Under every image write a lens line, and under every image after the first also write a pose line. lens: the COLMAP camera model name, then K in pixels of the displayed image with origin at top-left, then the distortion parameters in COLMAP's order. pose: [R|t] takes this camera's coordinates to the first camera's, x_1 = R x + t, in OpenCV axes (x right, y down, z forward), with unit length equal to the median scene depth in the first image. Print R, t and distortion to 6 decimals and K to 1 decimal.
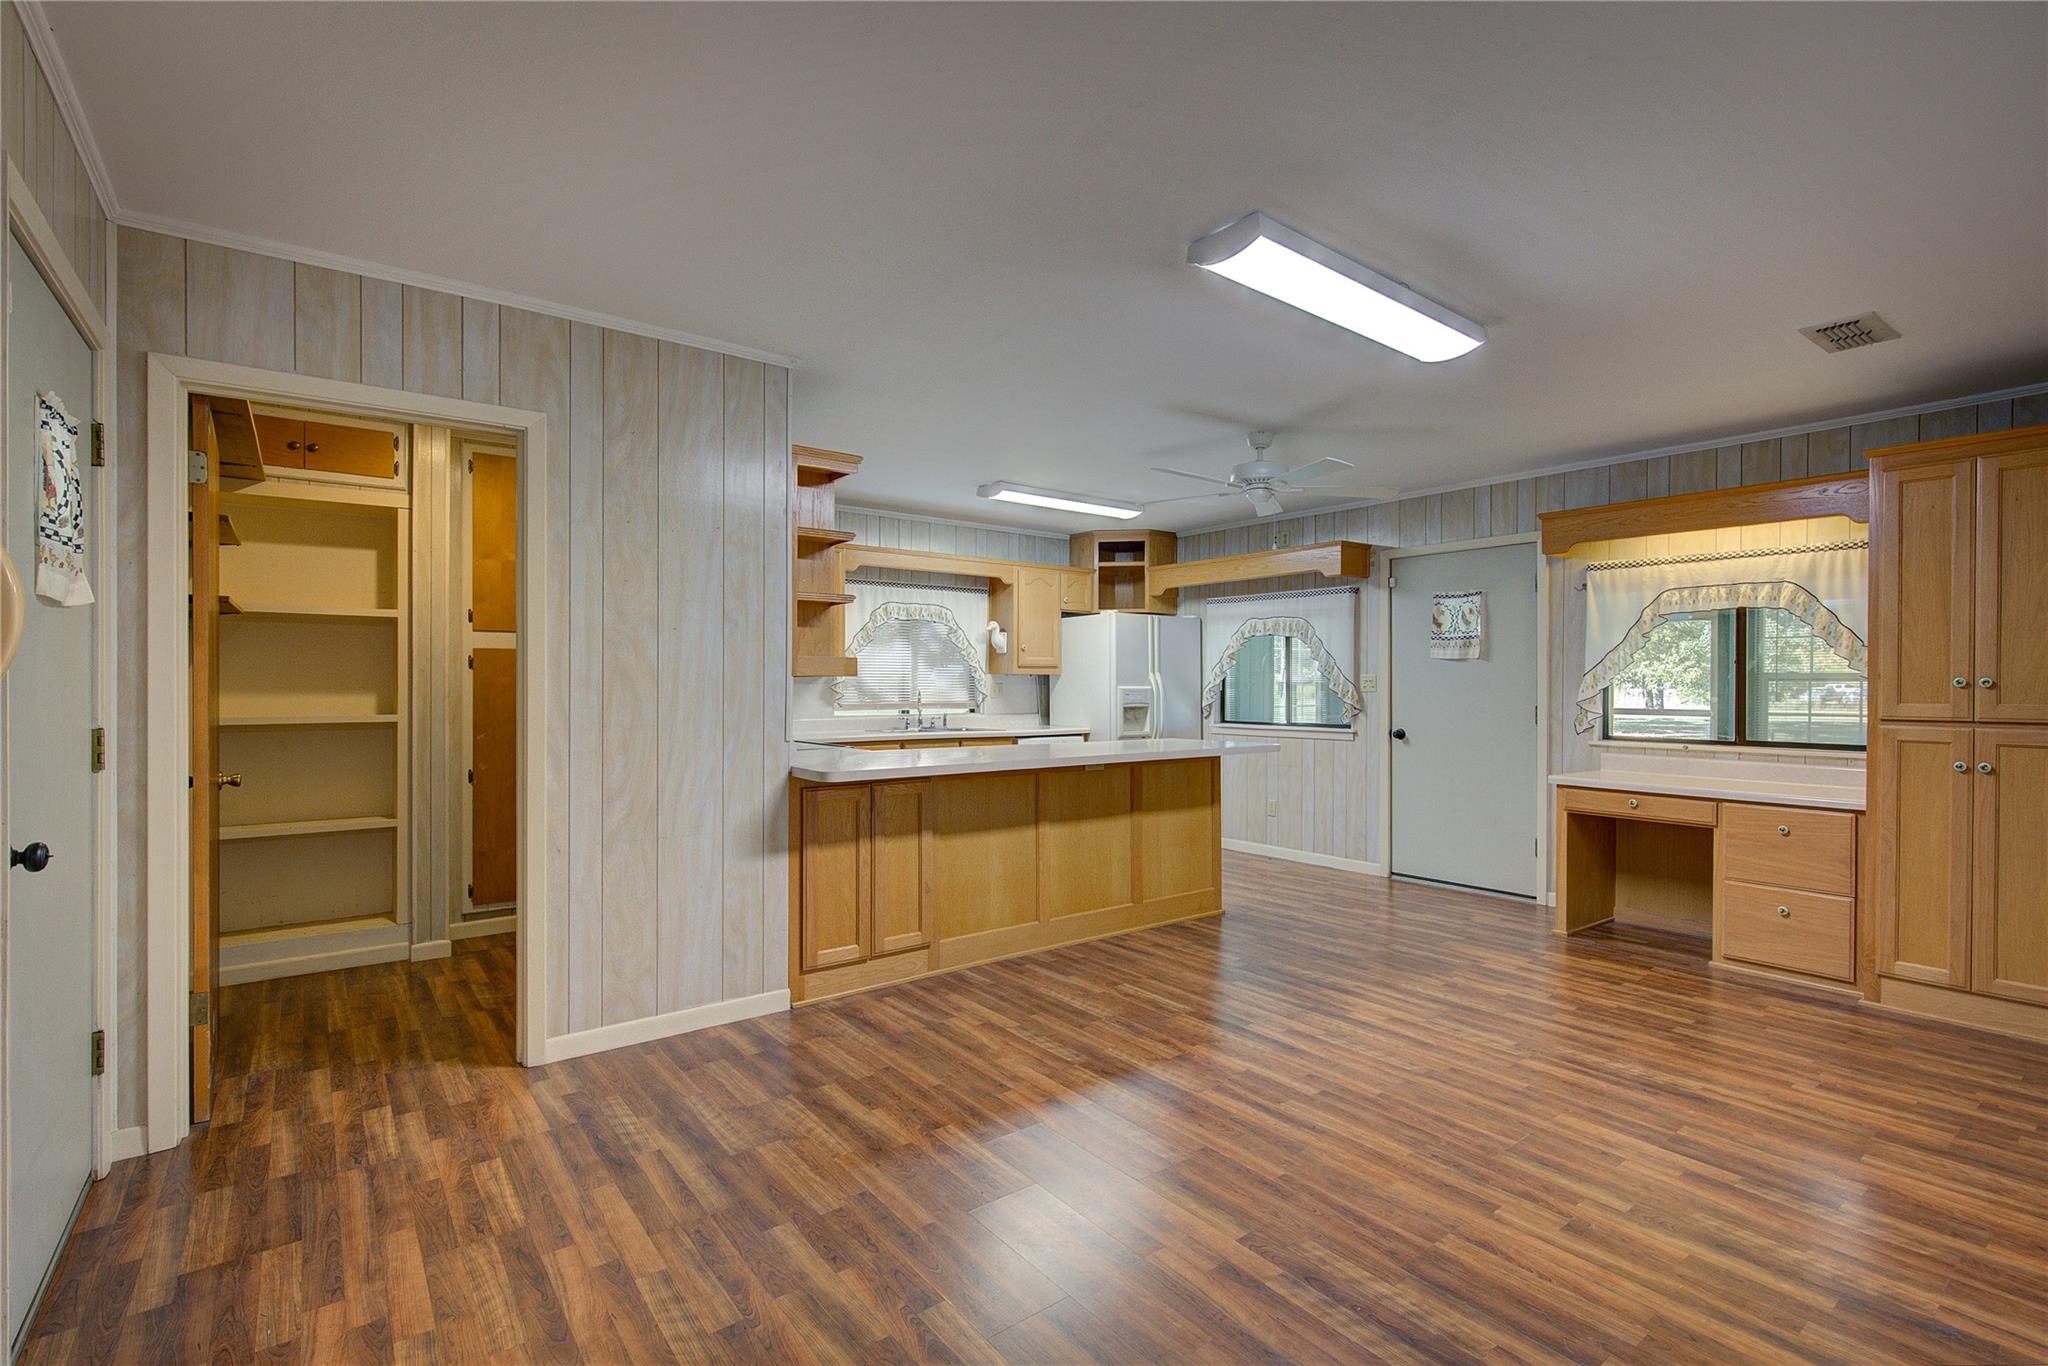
lens RADIAL K [[927.3, 0, 1036.5], [0, 927.3, 685.6], [0, 0, 1]] dist [-0.003681, -0.000222]
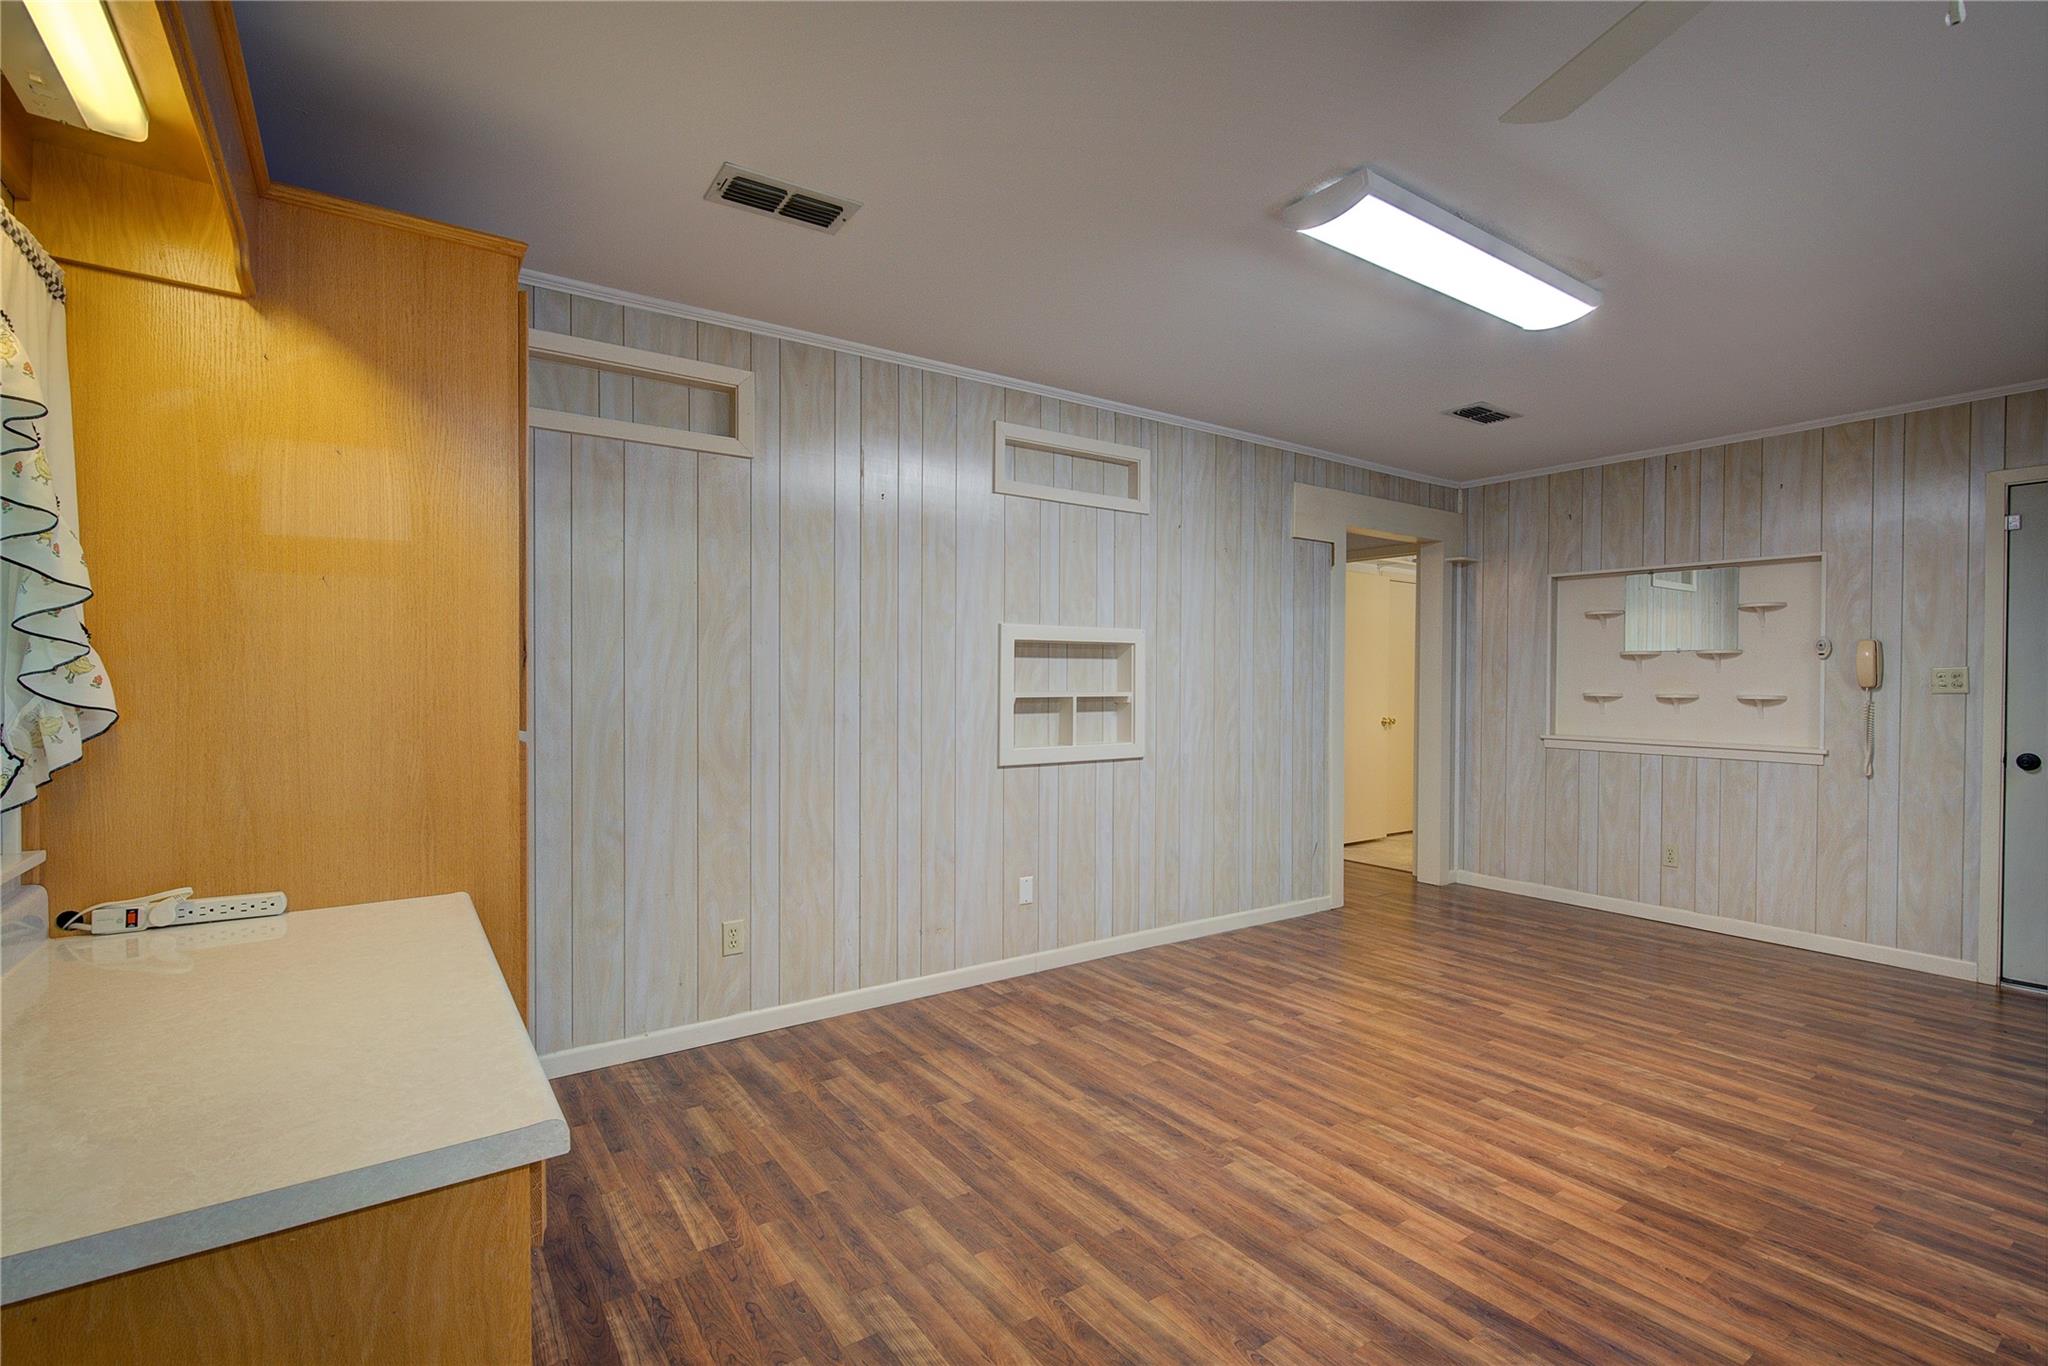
lens RADIAL K [[936.6, 0, 1028.9], [0, 936.6, 691.6], [0, 0, 1]] dist [-0.000071, -0.000024]
pose [[-0.999072, -0.009857, 0.041923, 0.623510], [-0.009265, 0.999855, 0.014287, 0.001172], [-0.042057, 0.013886, -0.999019, 1.680333]]
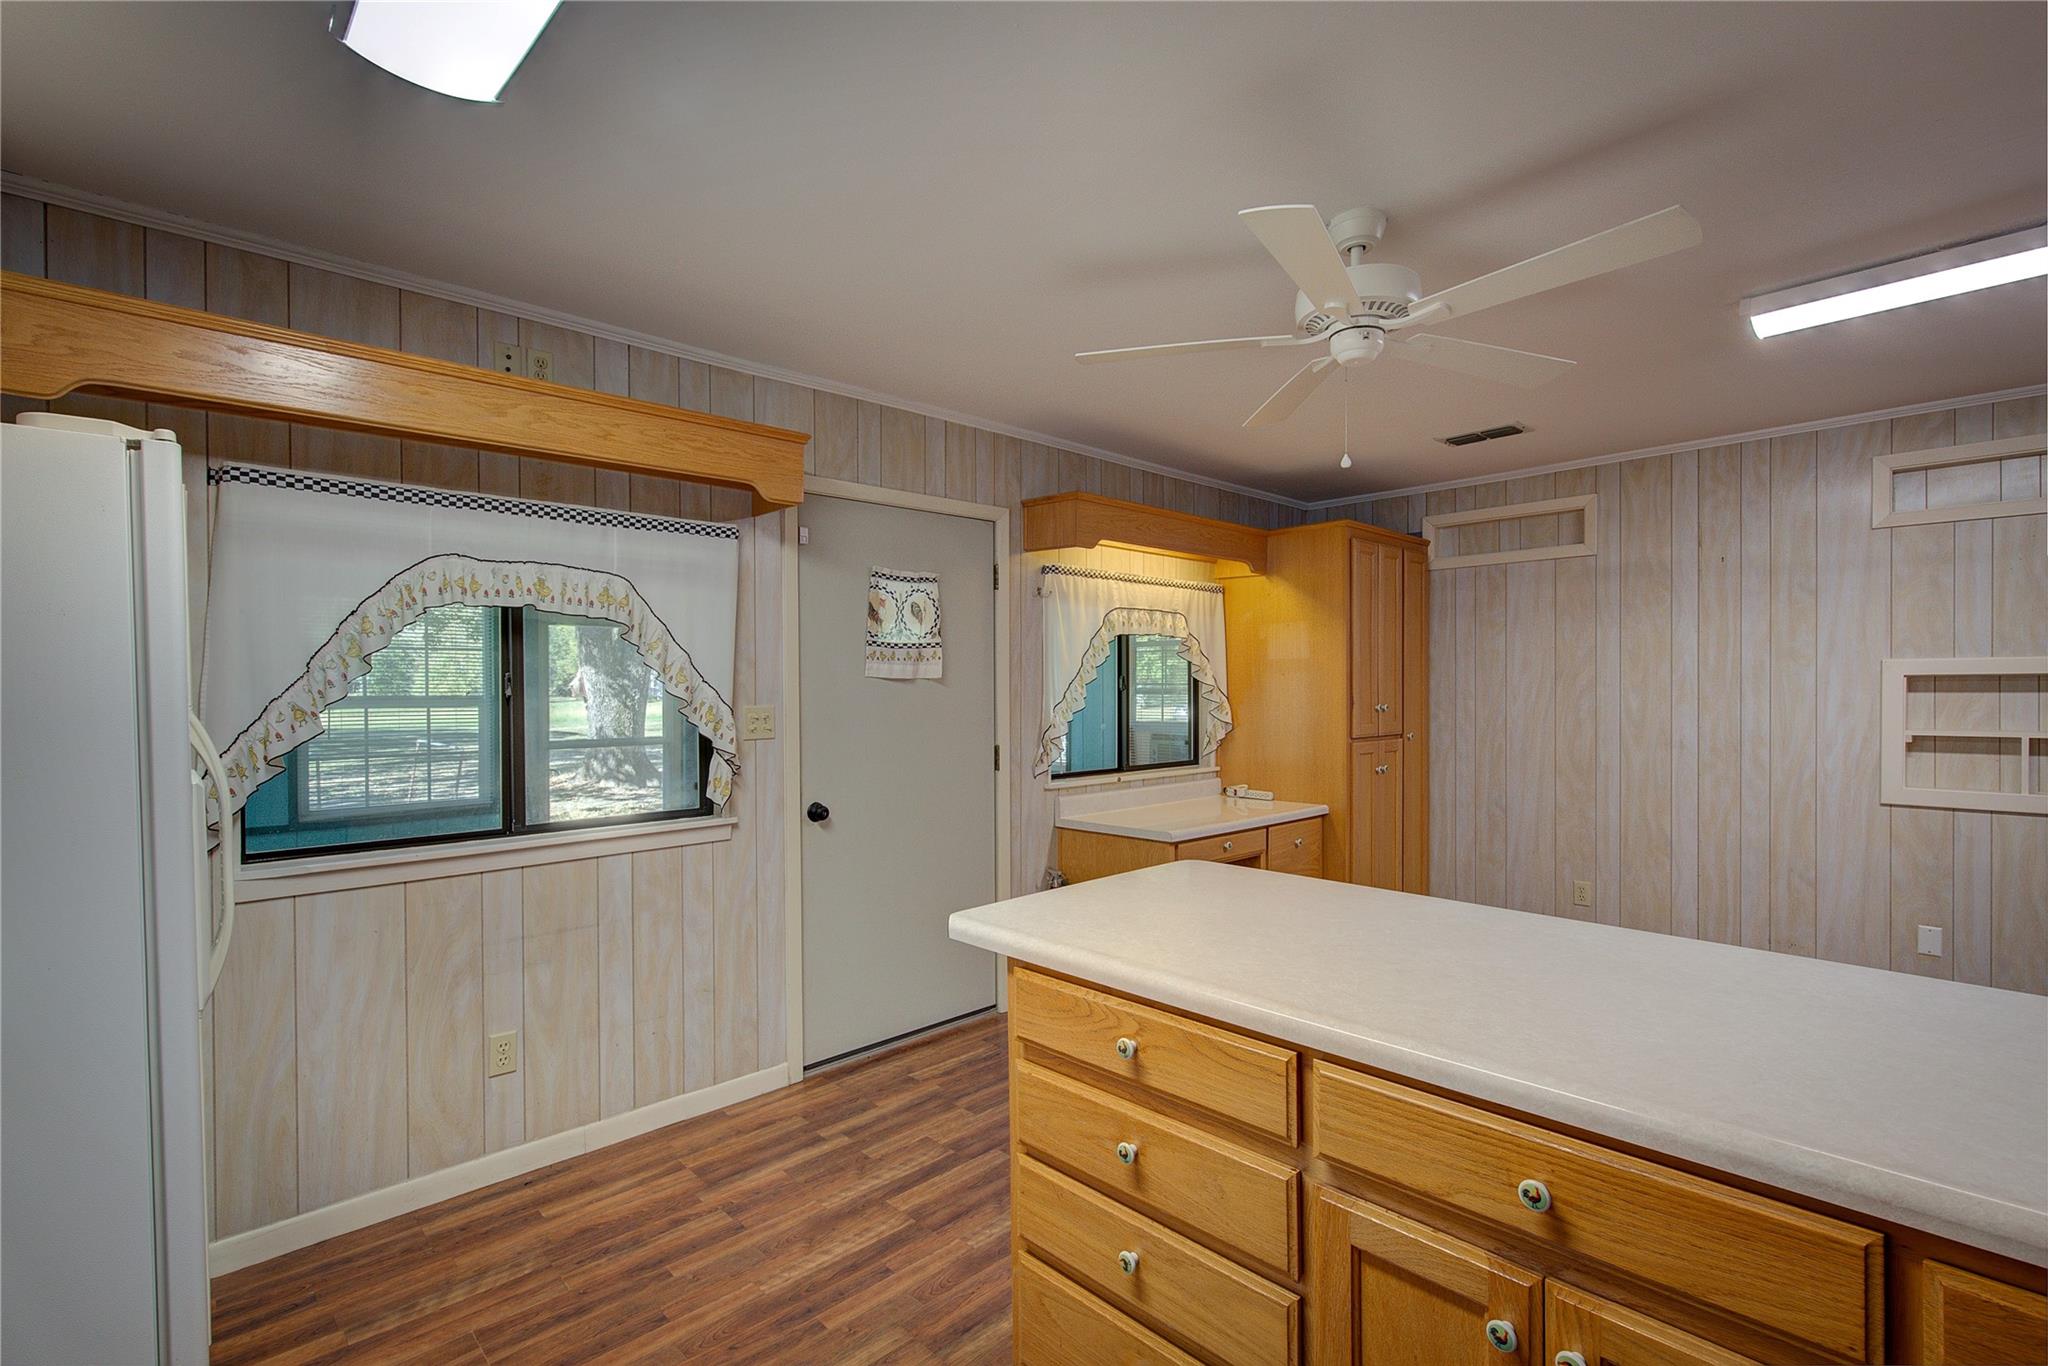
lens RADIAL K [[927.3, 0, 1036.5], [0, 927.3, 685.6], [0, 0, 1]] dist [-0.003681, -0.000222]
pose [[-0.111348, -0.003425, 0.993776, -0.312103], [0.005873, 0.999974, 0.004105, -0.044743], [-0.993764, 0.006294, -0.111325, 1.679687]]
